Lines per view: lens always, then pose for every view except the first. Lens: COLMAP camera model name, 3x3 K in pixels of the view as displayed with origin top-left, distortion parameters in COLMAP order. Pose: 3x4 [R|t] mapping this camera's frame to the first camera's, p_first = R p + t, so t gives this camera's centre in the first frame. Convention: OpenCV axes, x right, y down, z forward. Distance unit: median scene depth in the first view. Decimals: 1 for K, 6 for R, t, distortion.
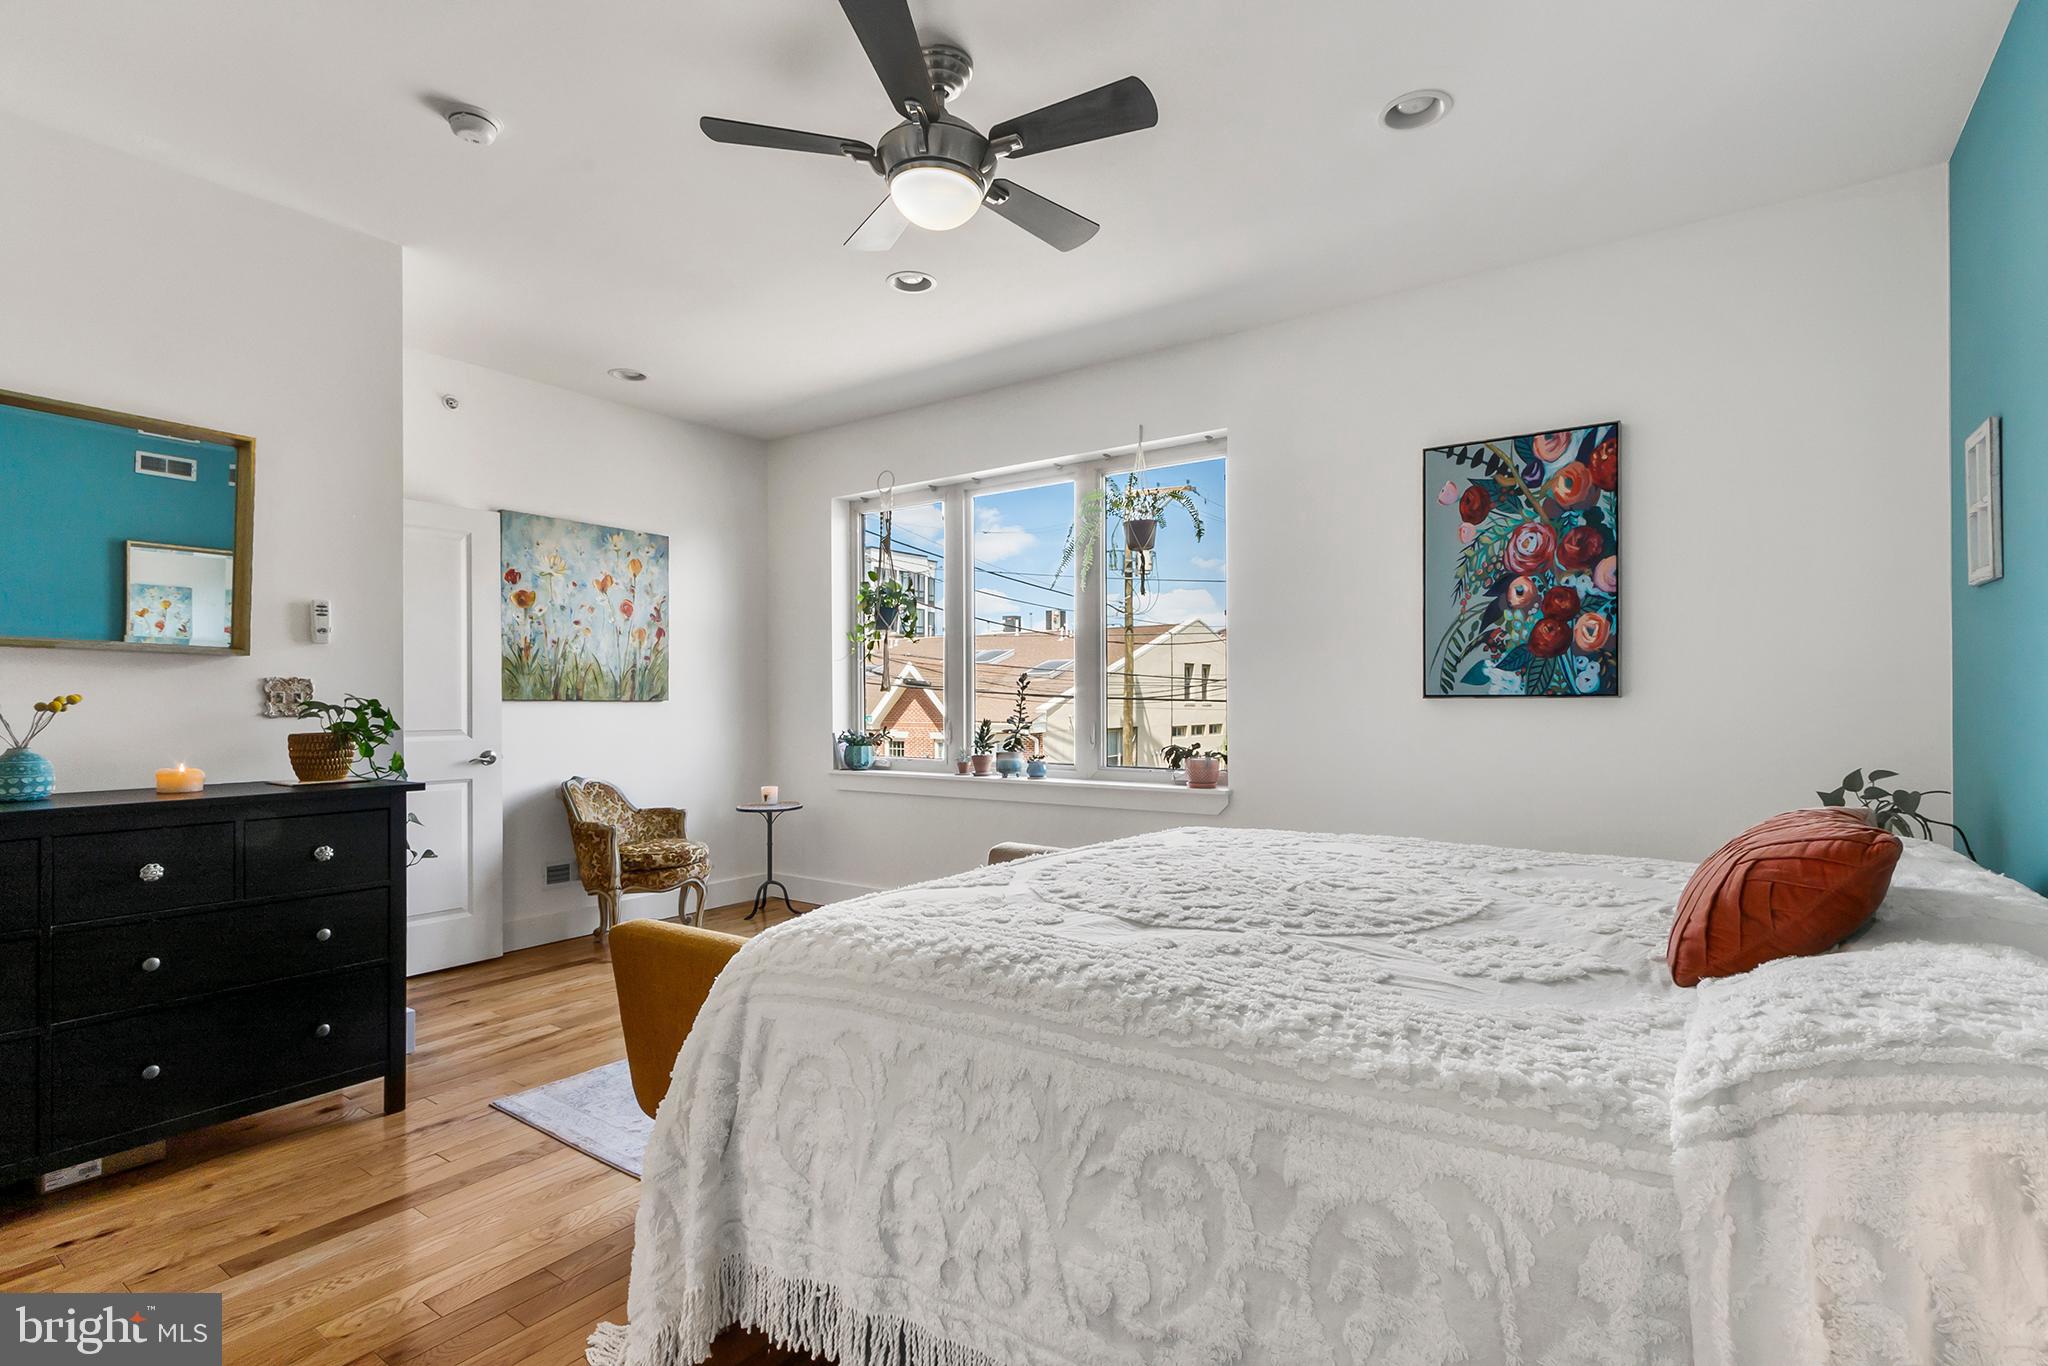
lens RADIAL K [[945.5, 0, 1023.0], [0, 945.5, 697.4], [0, 0, 1]] dist [0.000155, -0.000481]
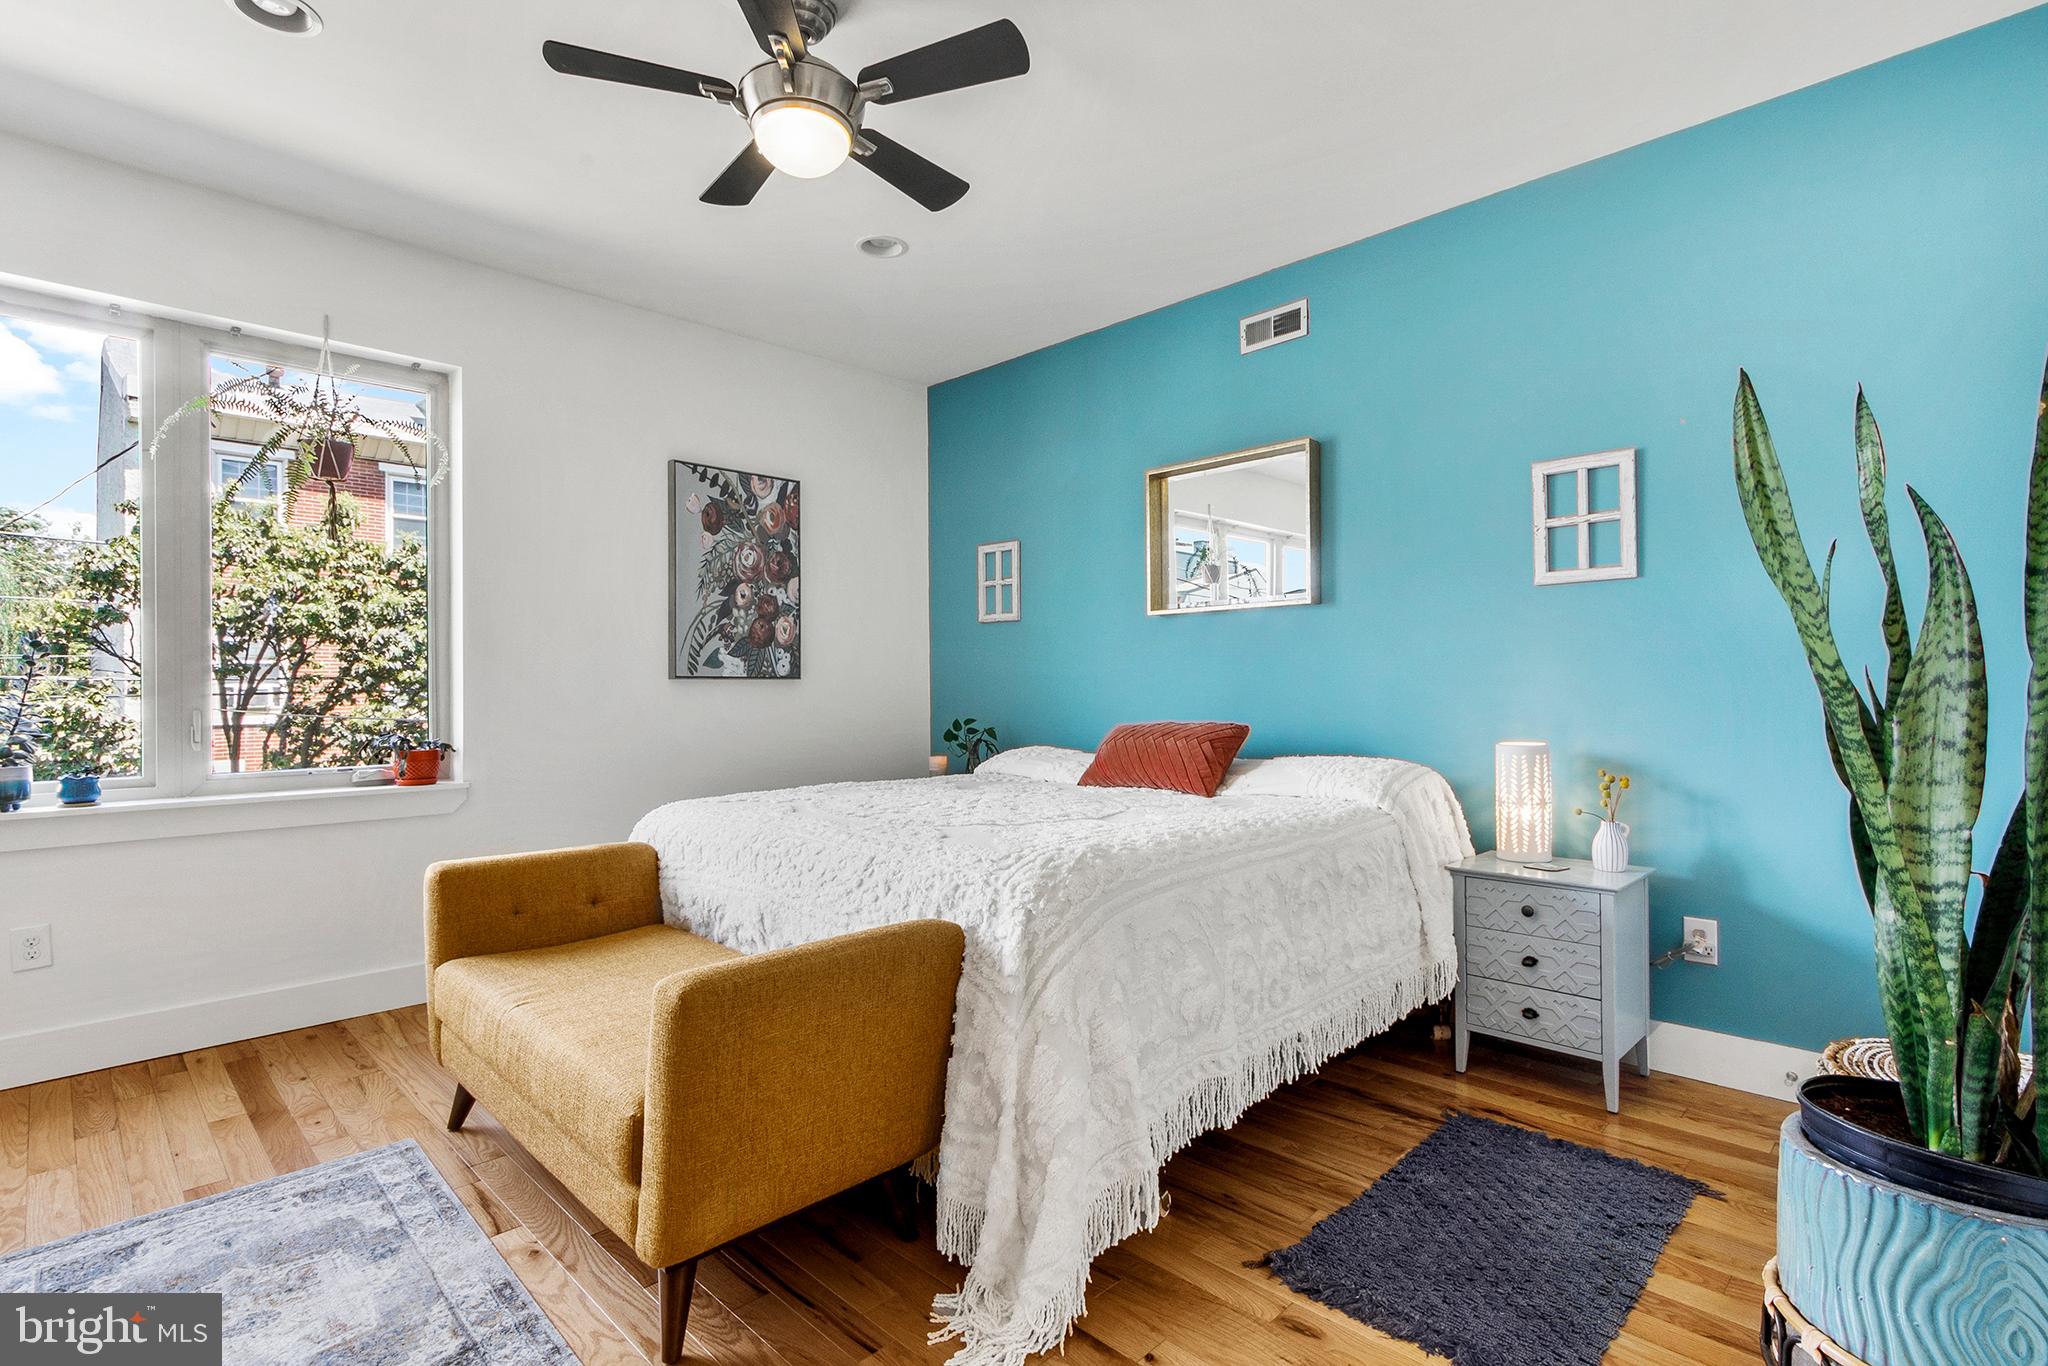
lens RADIAL K [[945.5, 0, 1028.9], [0, 945.5, 677.6], [0, 0, 1]] dist [0.000155, -0.000481]
pose [[0.195570, 0.016643, 0.980548, -0.636659], [0.004027, 0.999834, -0.017774, 0.022387], [-0.980681, 0.007425, 0.195471, 0.381874]]
